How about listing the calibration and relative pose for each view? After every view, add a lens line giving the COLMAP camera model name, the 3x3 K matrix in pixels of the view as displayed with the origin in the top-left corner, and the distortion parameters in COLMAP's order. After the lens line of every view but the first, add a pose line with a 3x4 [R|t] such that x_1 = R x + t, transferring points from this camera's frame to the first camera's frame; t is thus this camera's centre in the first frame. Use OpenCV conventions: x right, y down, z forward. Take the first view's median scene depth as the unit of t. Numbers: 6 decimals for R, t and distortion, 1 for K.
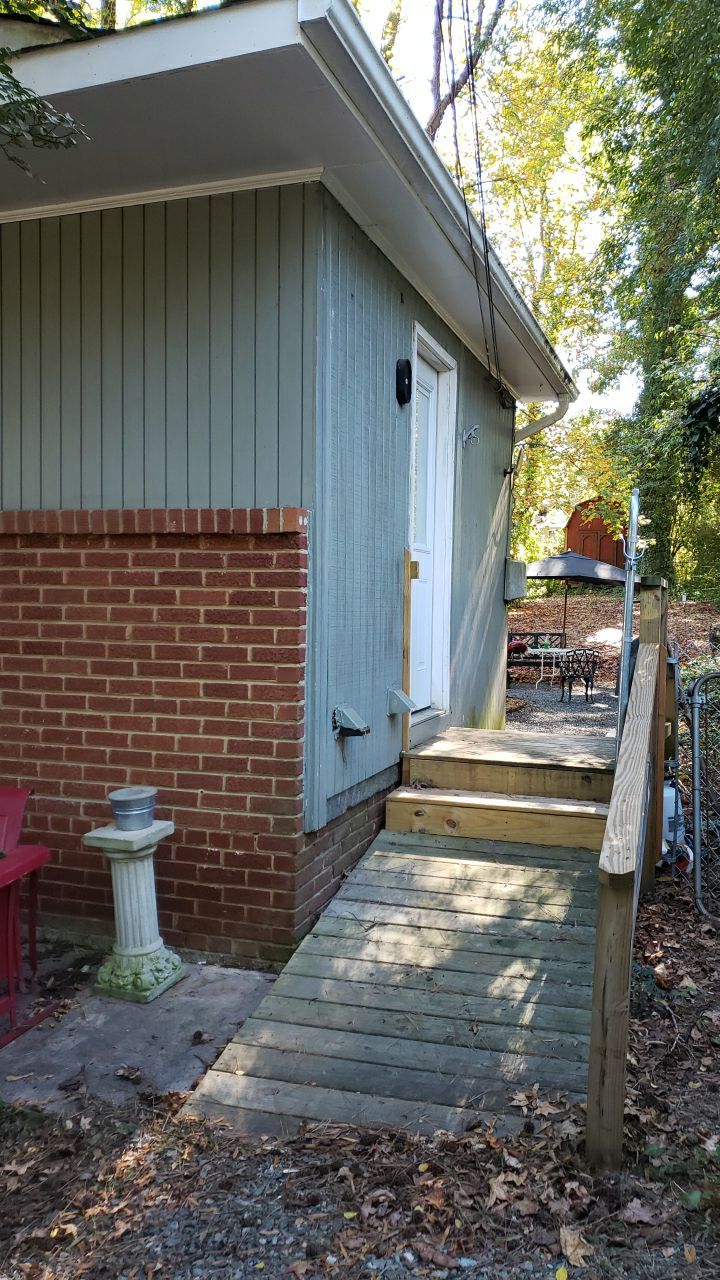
lens RADIAL K [[983.2, 0, 355.6], [0, 983.2, 680.7], [0, 0, 1]] dist [0.099101, -0.176942]
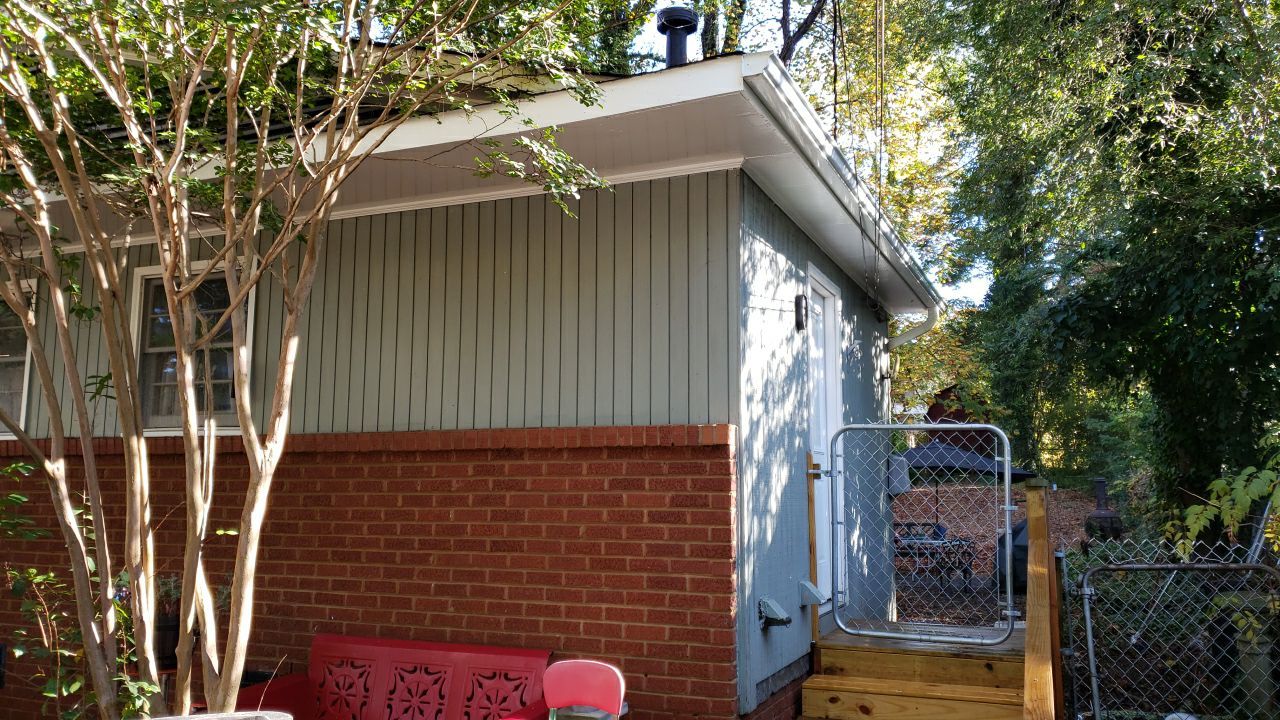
lens RADIAL K [[1013.4, 0, 643.7], [0, 1013.4, 365.4], [0, 0, 1]] dist [0.032301, -0.004262]
pose [[0.998206, -0.015623, -0.057795, -0.085663], [0.003682, 0.979546, -0.201185, -0.000305], [0.059756, 0.200611, 0.977847, -0.196935]]
